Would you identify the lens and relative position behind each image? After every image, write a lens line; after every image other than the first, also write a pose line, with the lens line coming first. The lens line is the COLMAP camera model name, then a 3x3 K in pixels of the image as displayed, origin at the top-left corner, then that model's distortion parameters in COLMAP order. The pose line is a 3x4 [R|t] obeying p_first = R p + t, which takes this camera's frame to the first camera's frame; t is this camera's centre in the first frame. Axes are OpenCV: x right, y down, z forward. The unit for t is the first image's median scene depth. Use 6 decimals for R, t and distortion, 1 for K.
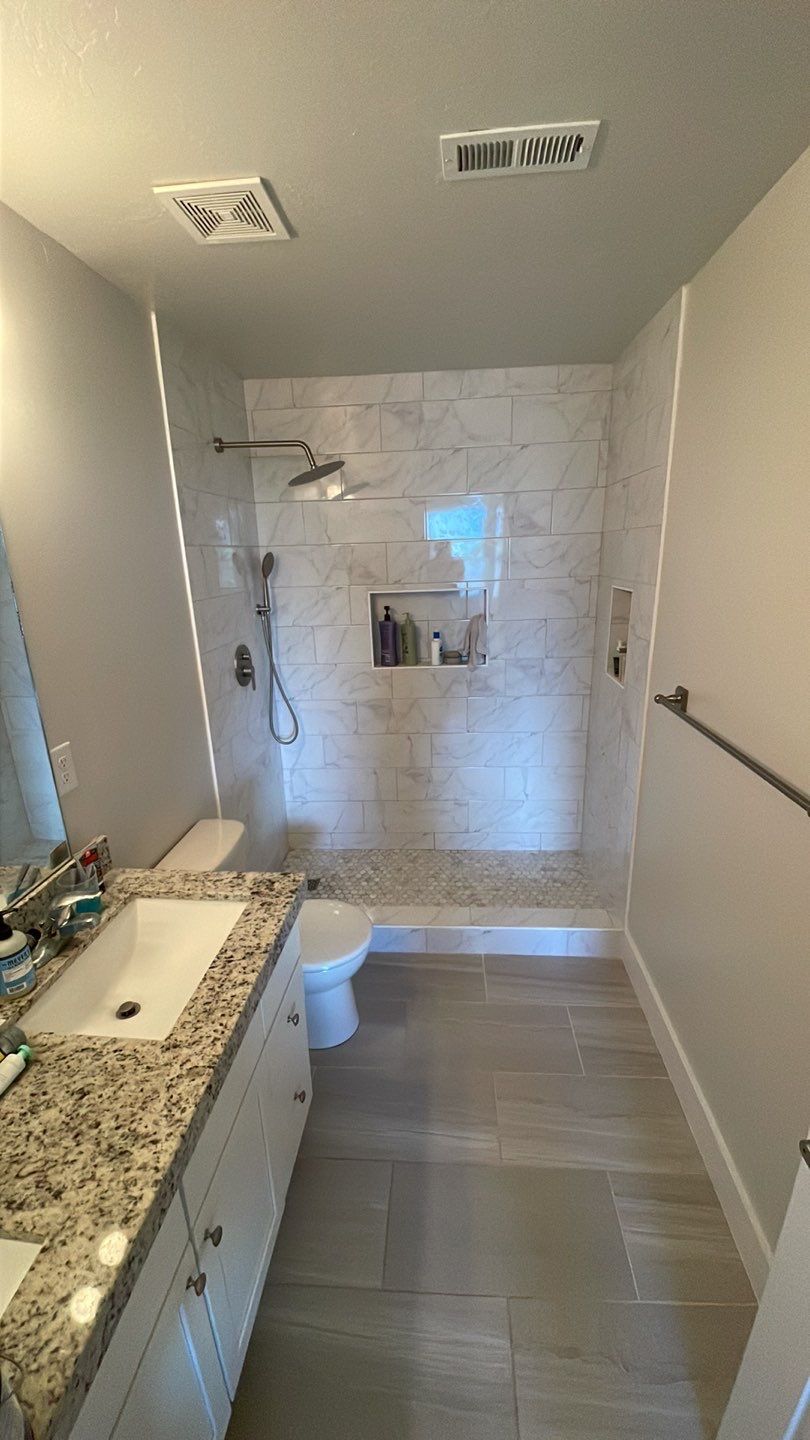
lens RADIAL K [[565.9, 0, 405.0], [0, 565.9, 720.0], [0, 0, 1]] dist [0.045216, -0.039412]
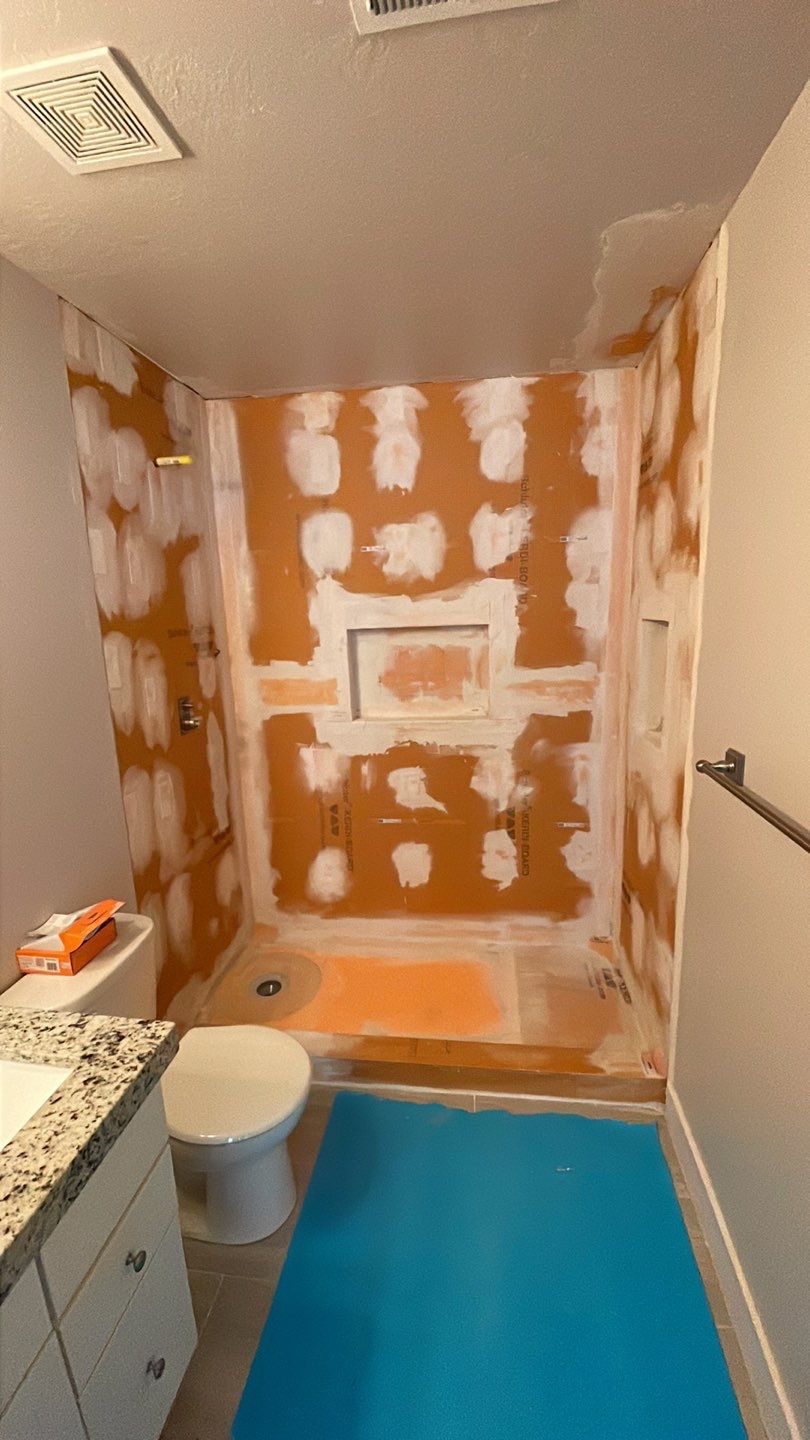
lens RADIAL K [[576.7, 0, 416.1], [0, 576.7, 713.9], [0, 0, 1]] dist [0.001354, -0.013874]
pose [[0.999072, 0.010268, -0.041827, 0.073905], [-0.014458, 0.994769, -0.101119, -0.015416], [0.040570, 0.101630, 0.993995, 0.165832]]
